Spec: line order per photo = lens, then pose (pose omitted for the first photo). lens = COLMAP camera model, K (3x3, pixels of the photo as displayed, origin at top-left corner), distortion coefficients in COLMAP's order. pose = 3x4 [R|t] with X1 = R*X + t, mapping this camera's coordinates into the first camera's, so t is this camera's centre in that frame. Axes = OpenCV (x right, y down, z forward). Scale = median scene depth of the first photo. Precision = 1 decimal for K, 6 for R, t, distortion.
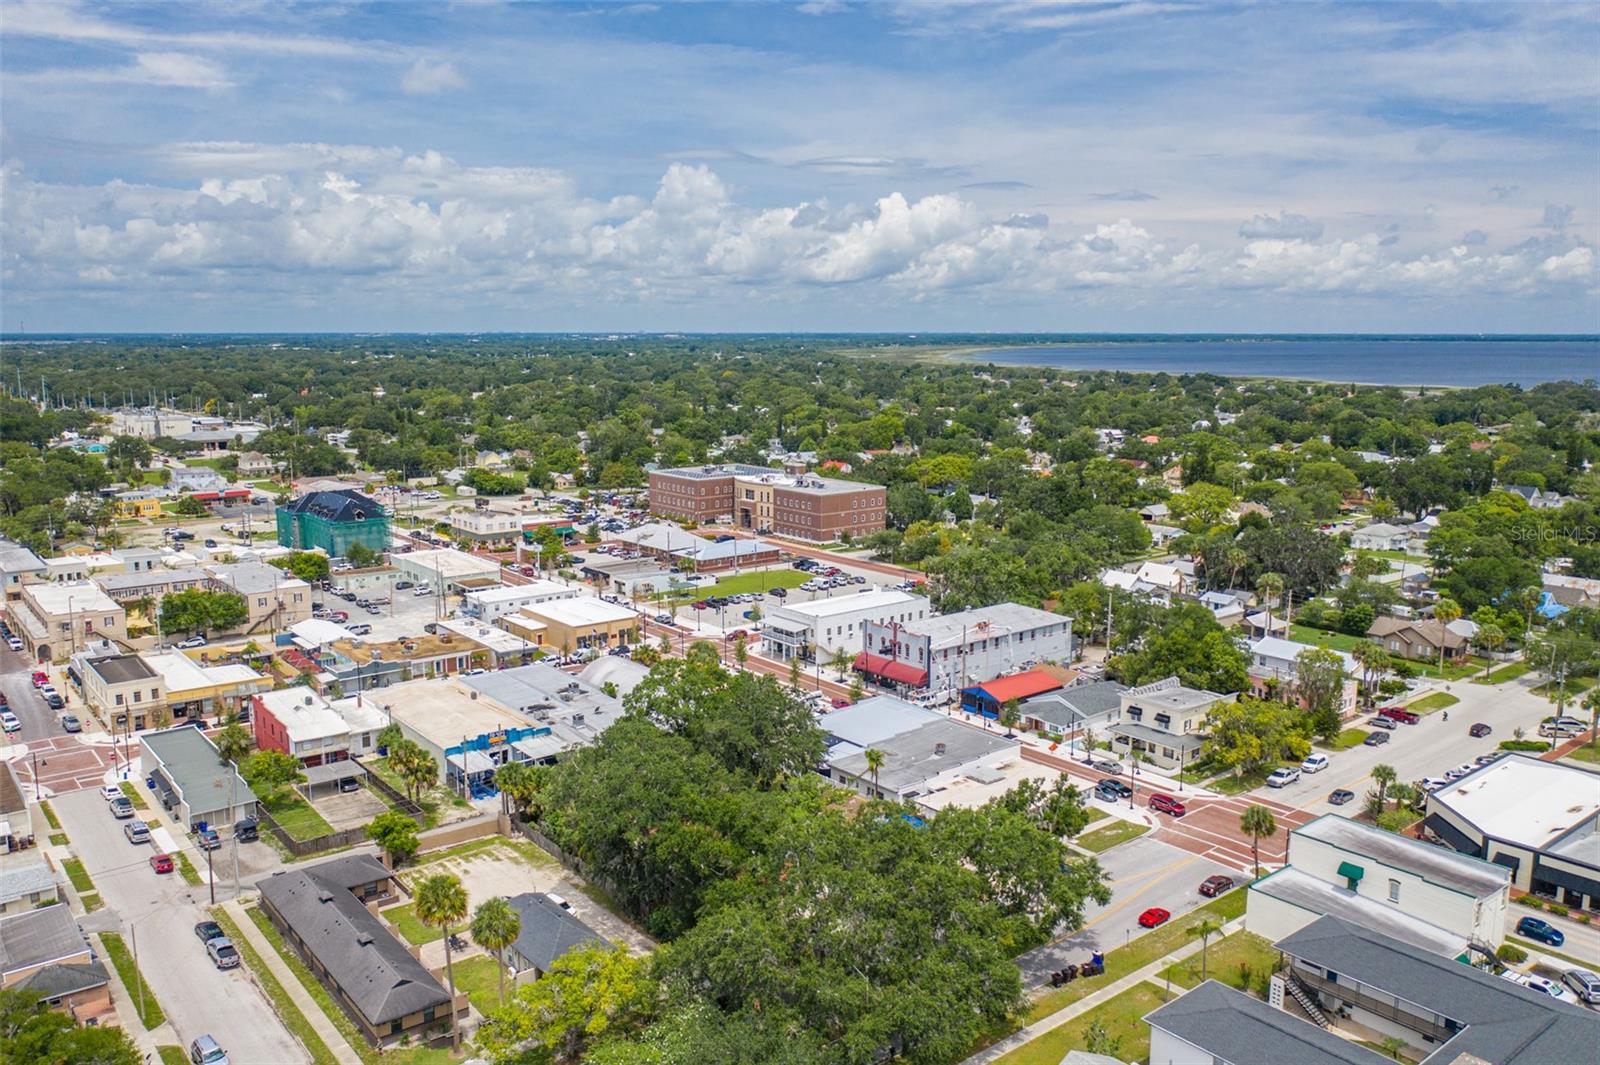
lens RADIAL K [[1259.4, 0, 800.8], [0, 1259.4, 495.1], [0, 0, 1]] dist [-0.009391, -0.018097]
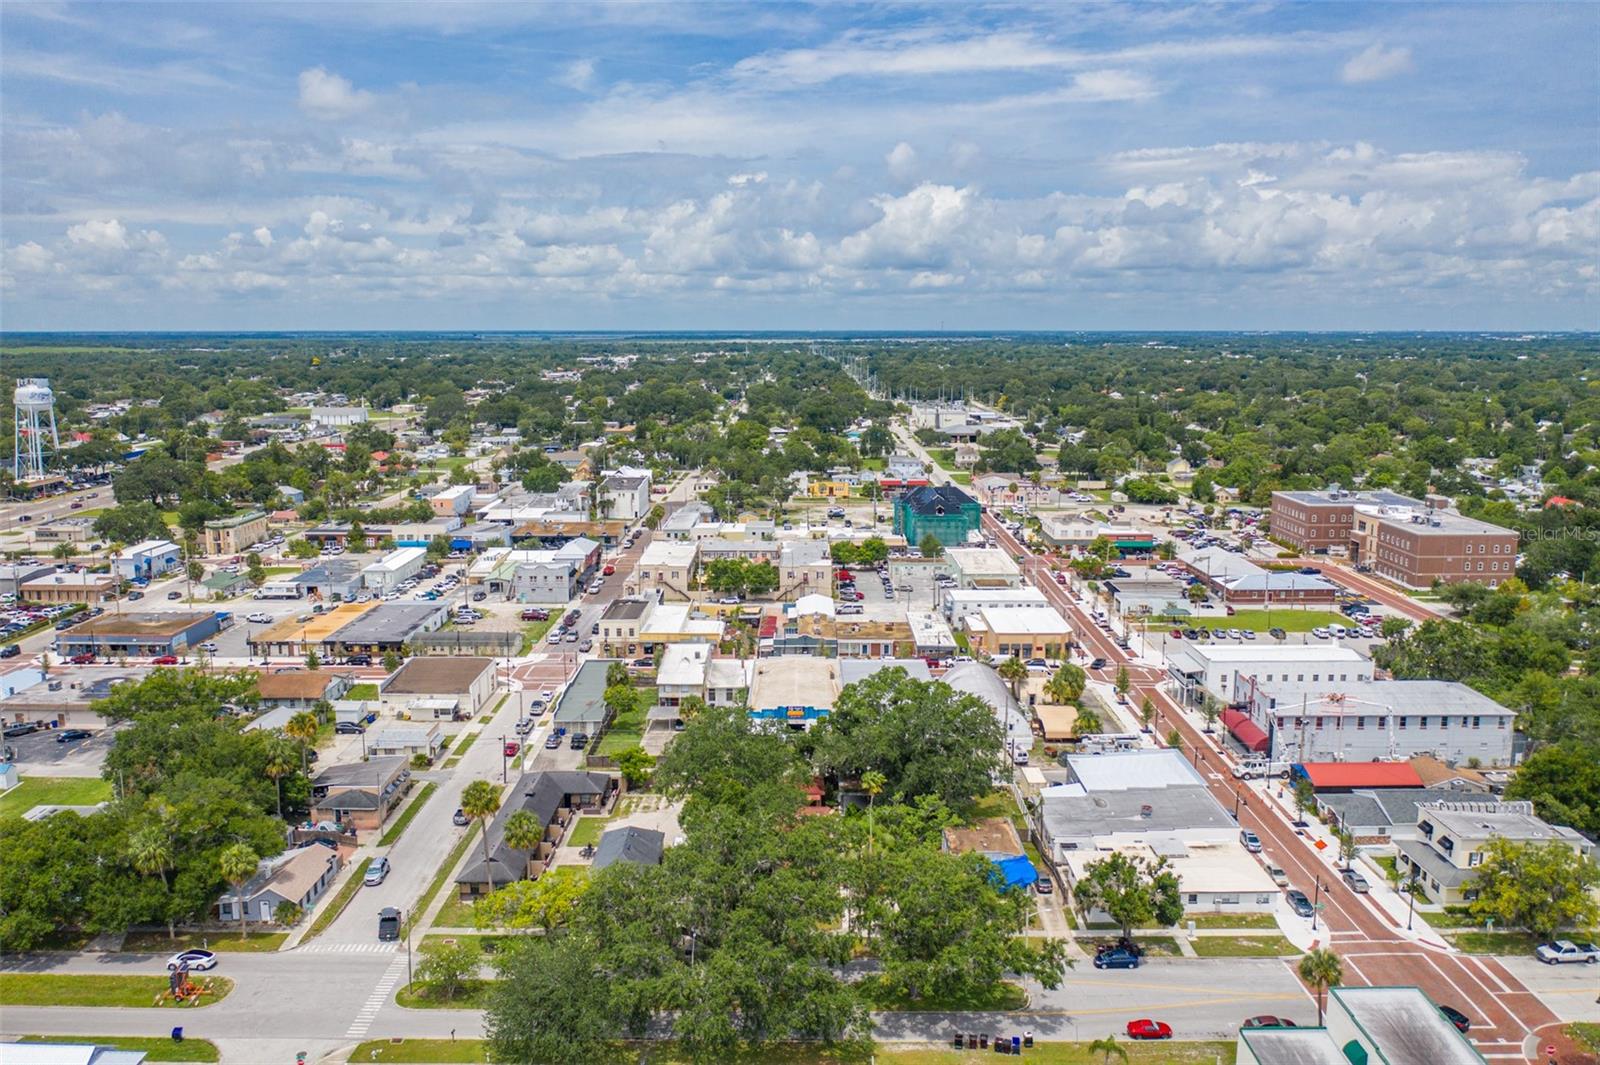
lens RADIAL K [[1250.1, 0, 800.0], [0, 1250.1, 532.5], [0, 0, 1]] dist [-0.024213, 0.008408]
pose [[0.774255, 0.099236, -0.625045, 0.344352], [-0.079059, 0.995060, 0.060050, -0.029828], [0.627916, 0.002921, 0.778276, 0.082994]]
